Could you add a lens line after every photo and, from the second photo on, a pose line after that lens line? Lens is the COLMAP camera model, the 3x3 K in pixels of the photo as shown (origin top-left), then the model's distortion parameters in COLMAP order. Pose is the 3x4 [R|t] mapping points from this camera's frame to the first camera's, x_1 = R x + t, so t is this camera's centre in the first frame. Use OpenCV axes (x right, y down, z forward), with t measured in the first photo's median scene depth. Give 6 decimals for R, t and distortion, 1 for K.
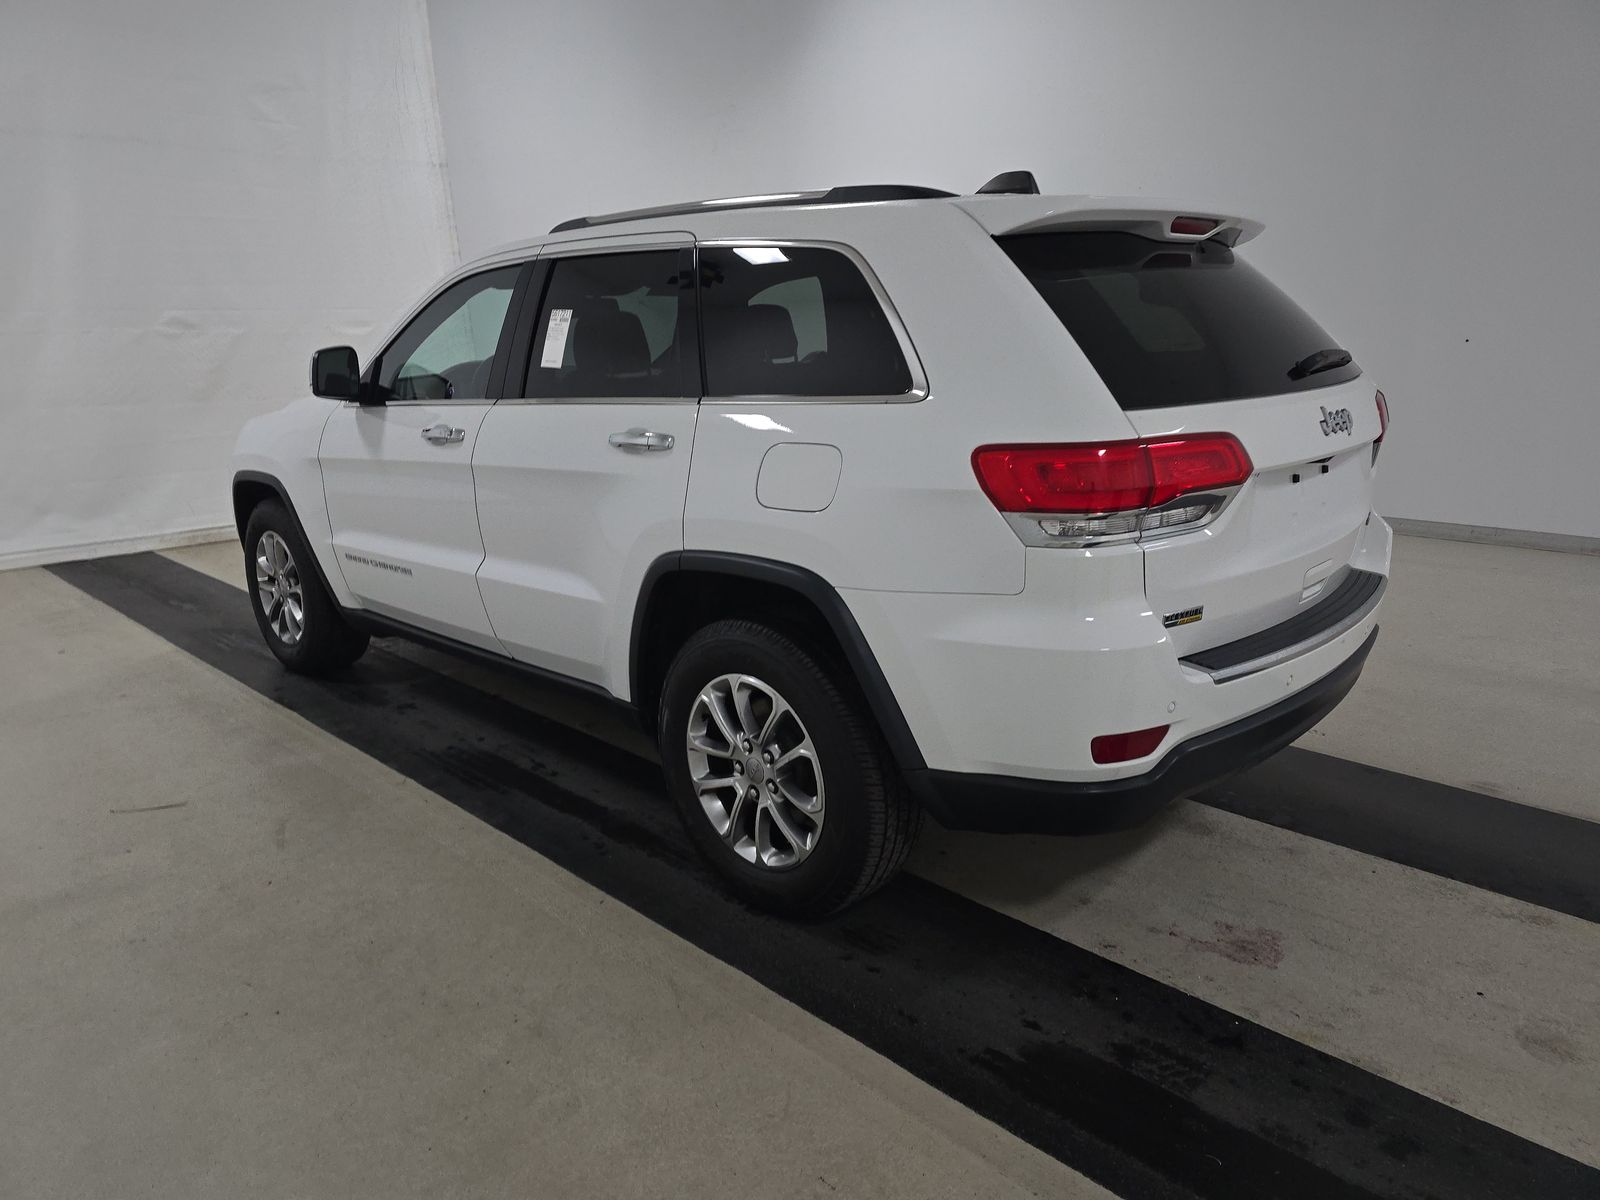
lens RADIAL K [[1068.3, 0, 800.0], [0, 1068.3, 600.0], [0, 0, 1]] dist [0.016493, -0.003856]
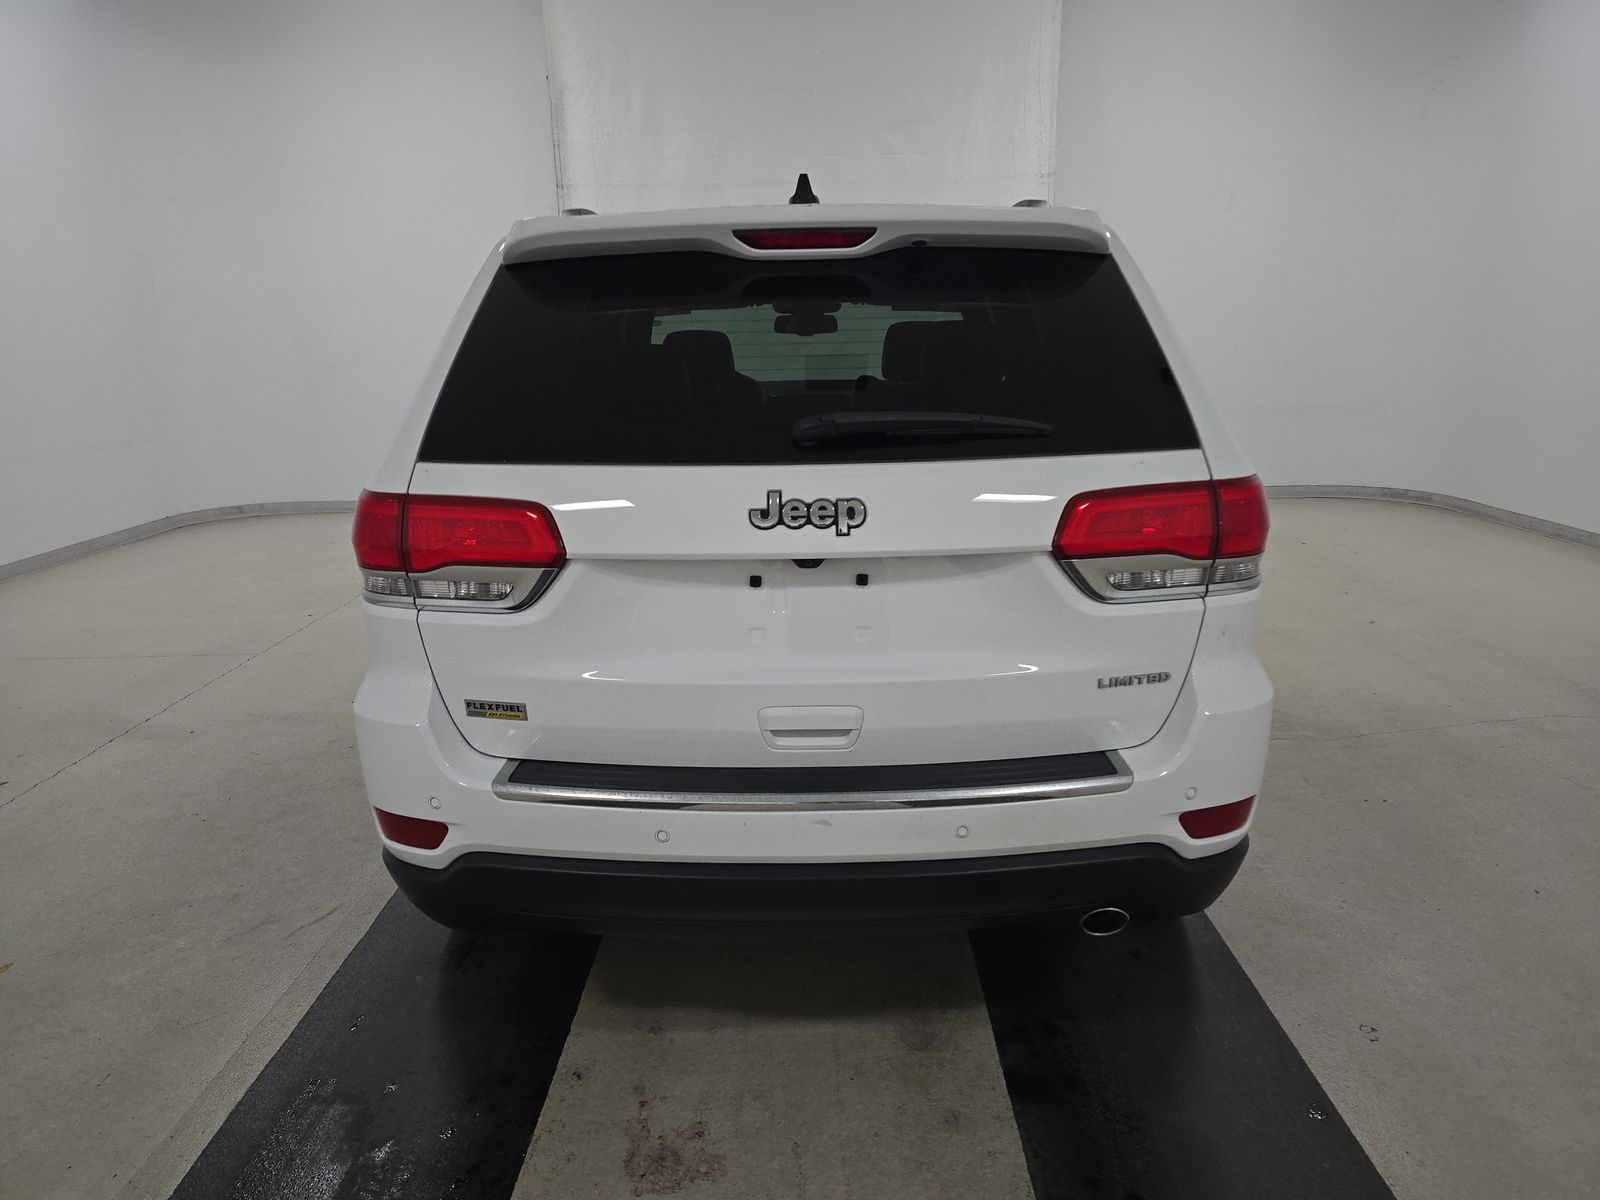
lens RADIAL K [[1068.3, 0, 800.0], [0, 1068.3, 600.0], [0, 0, 1]] dist [0.016493, -0.003856]
pose [[0.693385, 0.185267, -0.696343, 0.994271], [-0.183949, 0.979873, 0.077536, -0.162531], [0.696693, 0.074329, 0.713509, 0.499446]]
